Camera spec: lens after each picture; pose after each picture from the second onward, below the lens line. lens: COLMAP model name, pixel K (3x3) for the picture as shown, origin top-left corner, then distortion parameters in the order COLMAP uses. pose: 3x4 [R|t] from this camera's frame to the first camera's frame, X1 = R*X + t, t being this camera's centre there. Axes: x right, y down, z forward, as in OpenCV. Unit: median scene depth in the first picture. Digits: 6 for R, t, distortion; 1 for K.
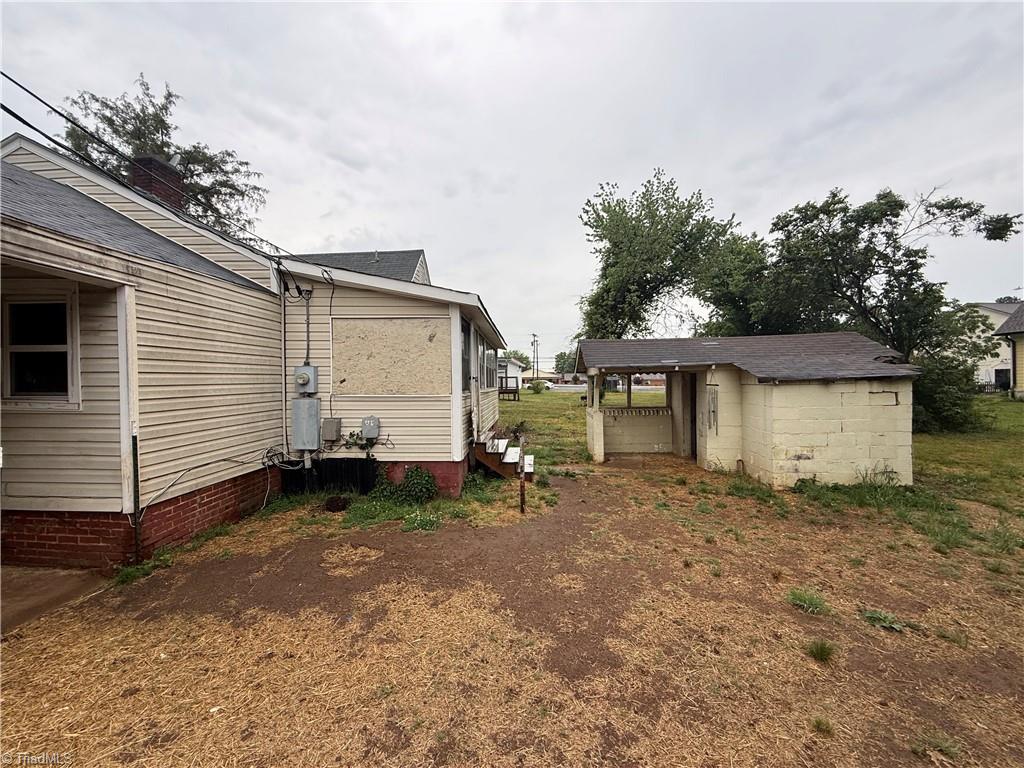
lens RADIAL K [[406.5, 0, 506.1], [0, 406.5, 382.3], [0, 0, 1]] dist [0.001558, 0.000172]
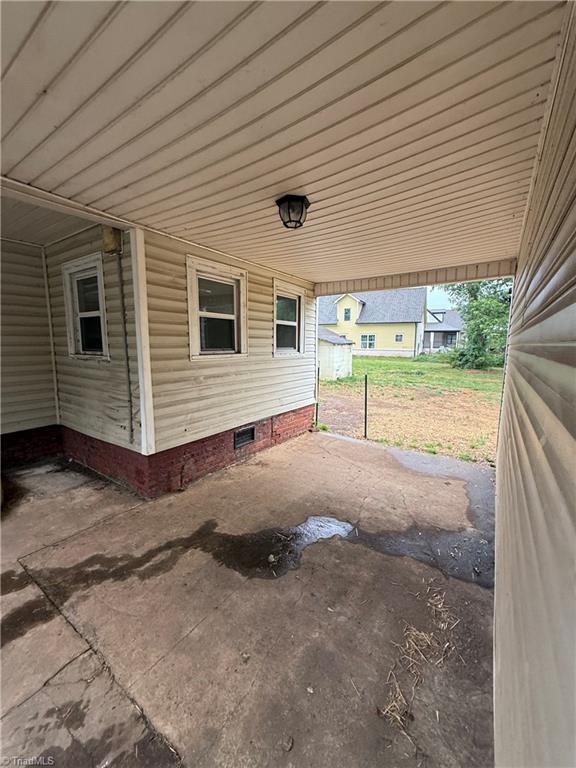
lens RADIAL K [[304.9, 0, 289.4], [0, 304.9, 382.2], [0, 0, 1]] dist [0.001558, 0.000172]
pose [[0.507354, -0.098390, 0.856102, -1.654503], [-0.008472, 0.992843, 0.119126, 0.012037], [-0.861696, -0.067692, 0.502890, 0.213512]]
